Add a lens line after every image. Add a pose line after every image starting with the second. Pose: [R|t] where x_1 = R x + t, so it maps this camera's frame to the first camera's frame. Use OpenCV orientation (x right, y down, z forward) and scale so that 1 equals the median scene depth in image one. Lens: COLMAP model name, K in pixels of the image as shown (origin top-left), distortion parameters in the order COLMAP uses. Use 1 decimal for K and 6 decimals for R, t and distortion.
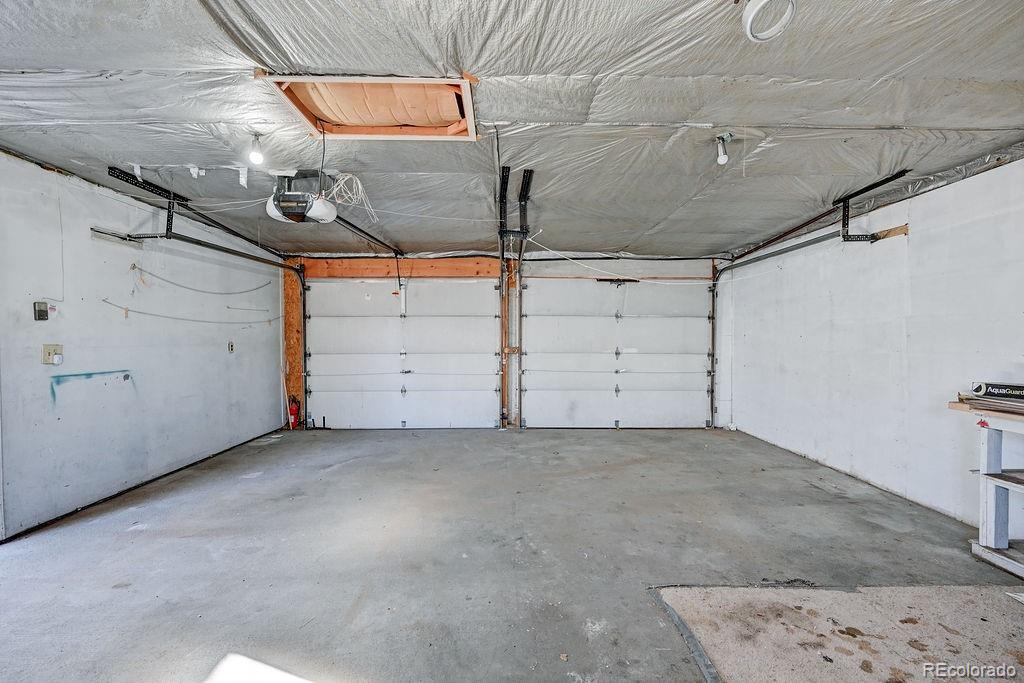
lens RADIAL K [[427.1, 0, 512.0], [0, 427.1, 341.5], [0, 0, 1]] dist [0.000231, 0.000075]
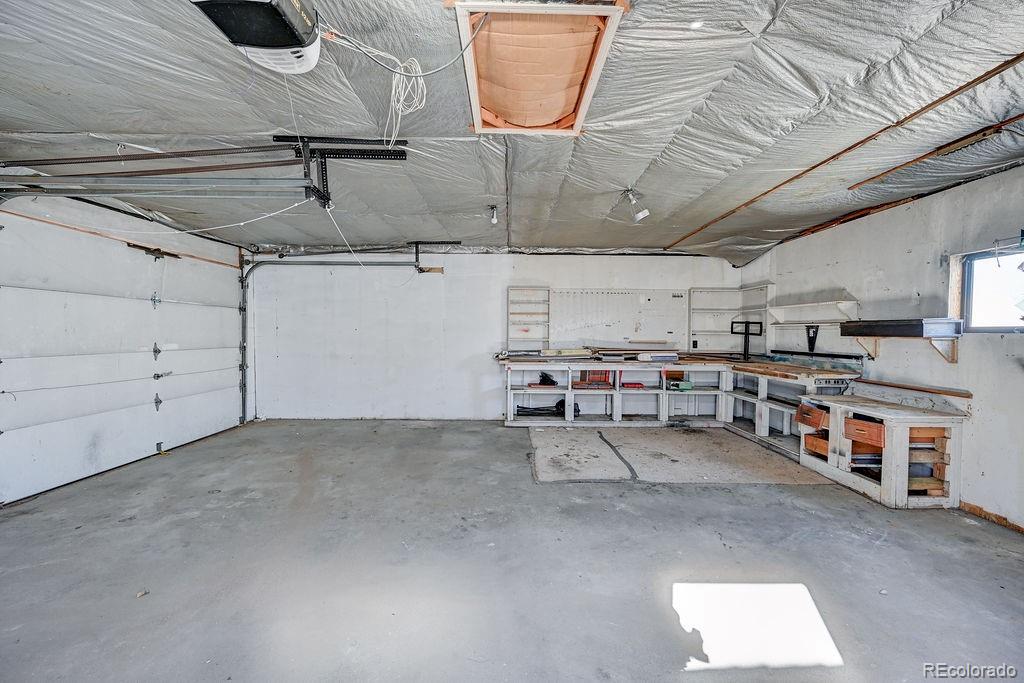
lens RADIAL K [[403.2, 0, 515.4], [0, 403.2, 342.9], [0, 0, 1]] dist [-0.001122, 0.000845]
pose [[0.011192, -0.029690, 0.999496, -0.626307], [0.004233, 0.999552, 0.029644, -0.006409], [-0.999928, 0.003899, 0.011313, 0.546833]]
